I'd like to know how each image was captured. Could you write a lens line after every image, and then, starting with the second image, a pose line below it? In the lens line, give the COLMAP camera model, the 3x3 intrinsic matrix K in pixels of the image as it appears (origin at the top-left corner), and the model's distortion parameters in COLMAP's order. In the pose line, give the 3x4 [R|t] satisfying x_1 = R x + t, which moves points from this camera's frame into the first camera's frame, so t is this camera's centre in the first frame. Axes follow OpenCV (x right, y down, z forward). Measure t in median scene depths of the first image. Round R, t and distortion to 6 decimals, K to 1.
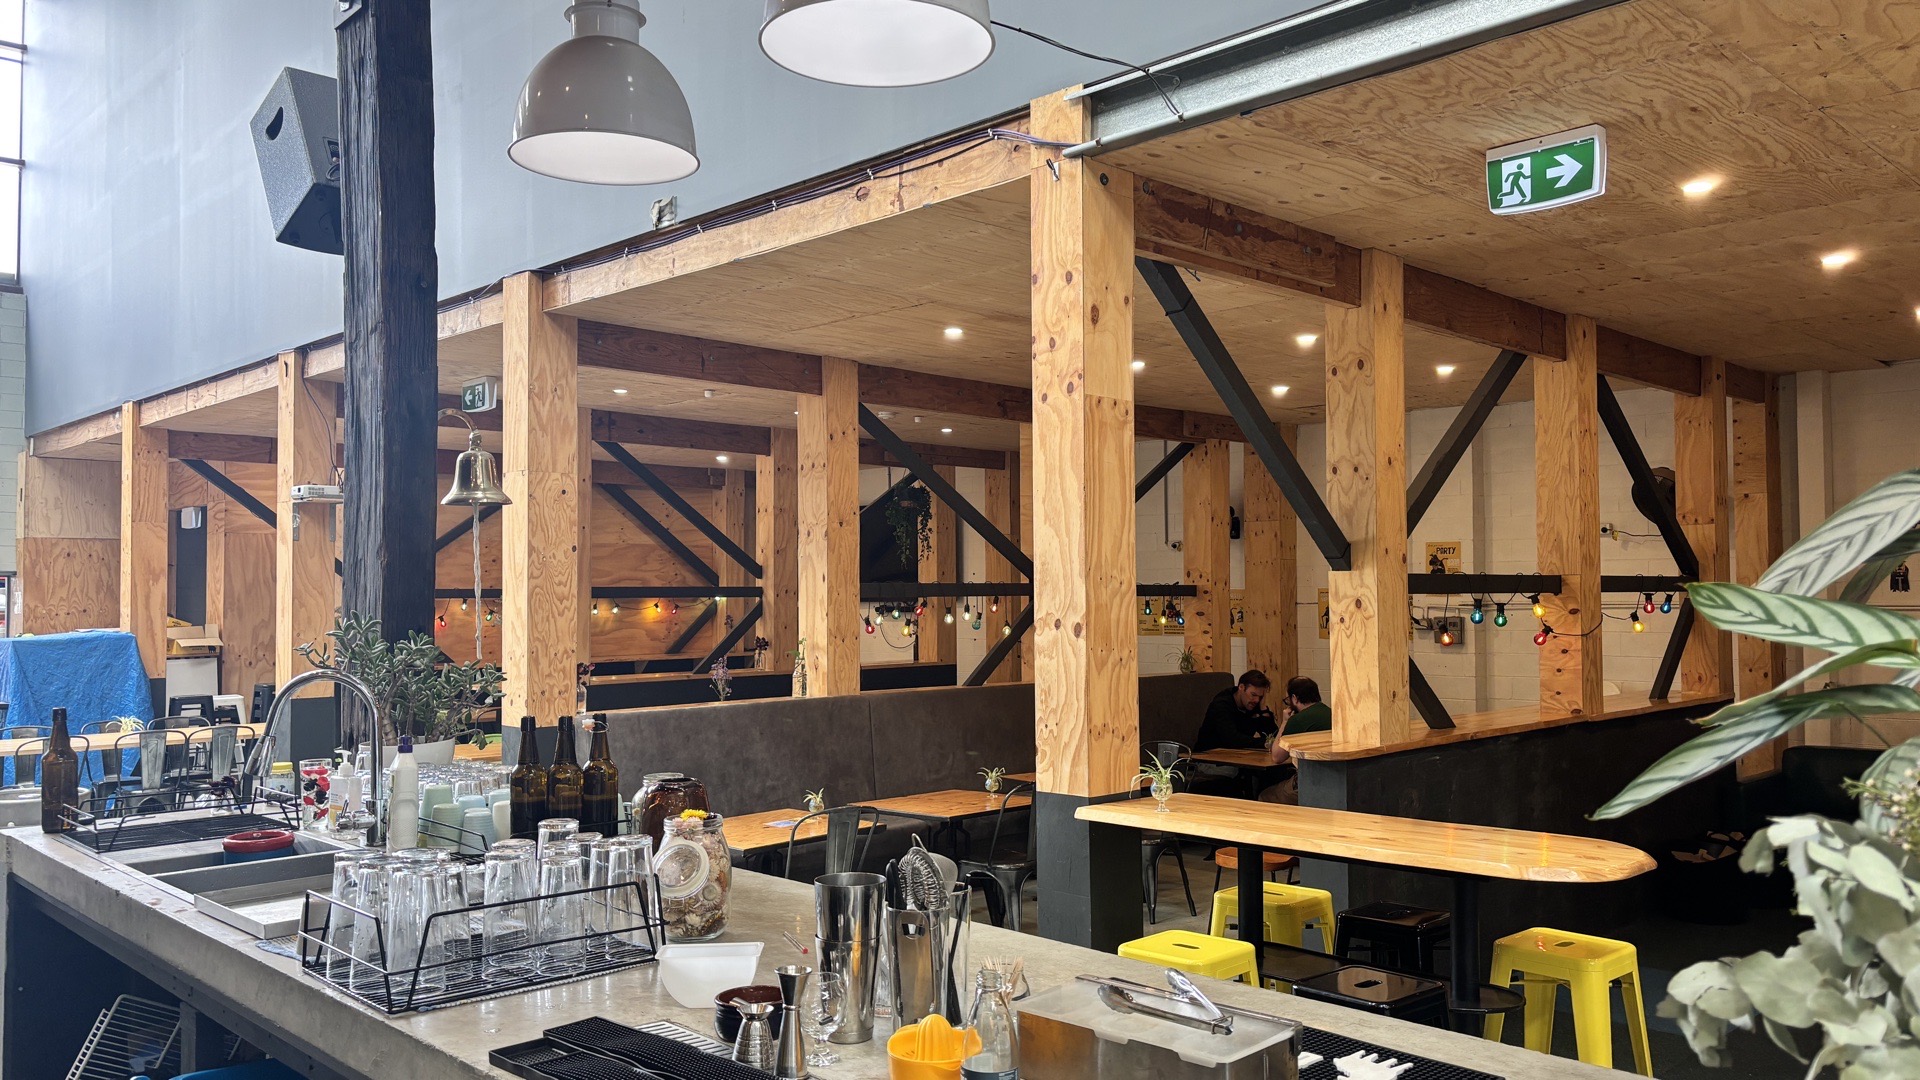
lens RADIAL K [[1454.4, 0, 957.8], [0, 1454.4, 544.0], [0, 0, 1]] dist [0.006735, 0.001175]
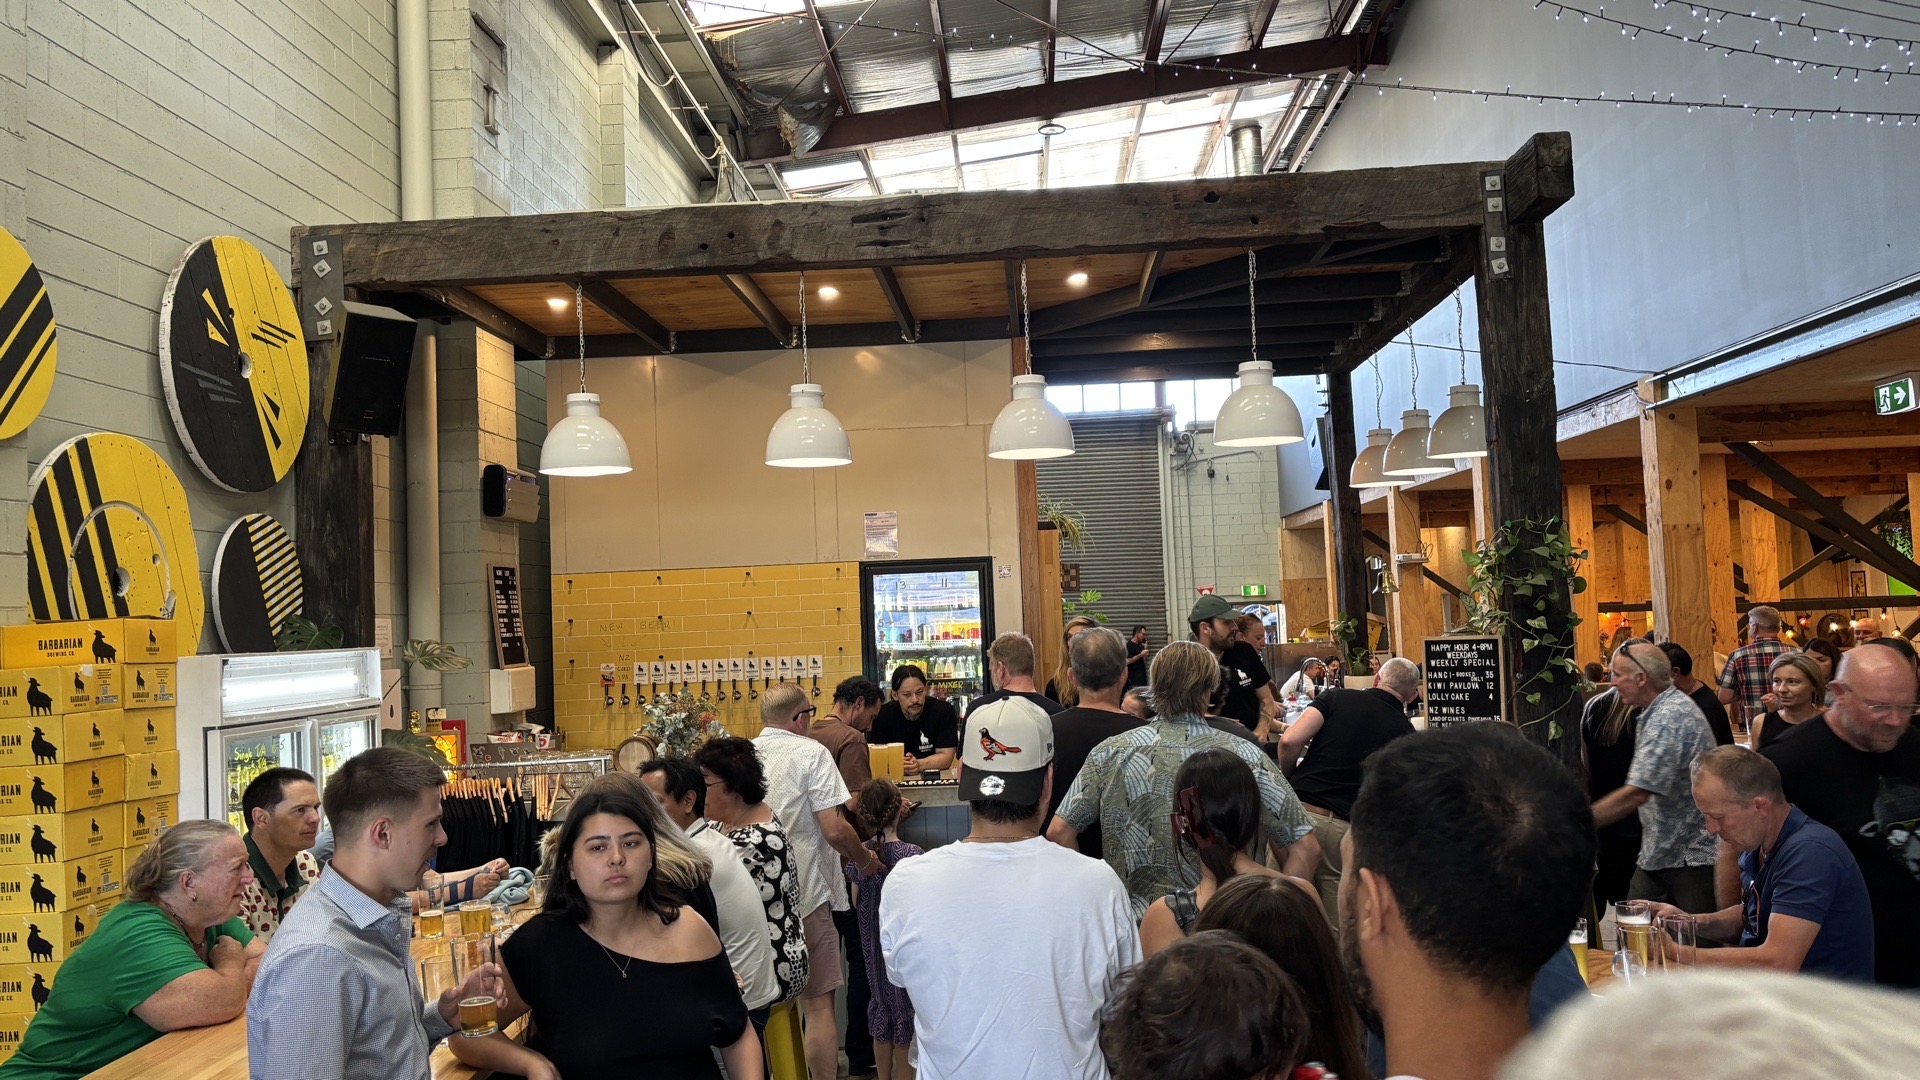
lens RADIAL K [[1454.4, 0, 958.7], [0, 1454.4, 541.1], [0, 0, 1]] dist [0.006735, 0.001175]
pose [[0.677490, -0.054576, -0.733504, 0.898999], [0.057996, 0.998102, -0.020697, -0.093225], [0.733242, -0.028518, 0.679370, -1.098141]]
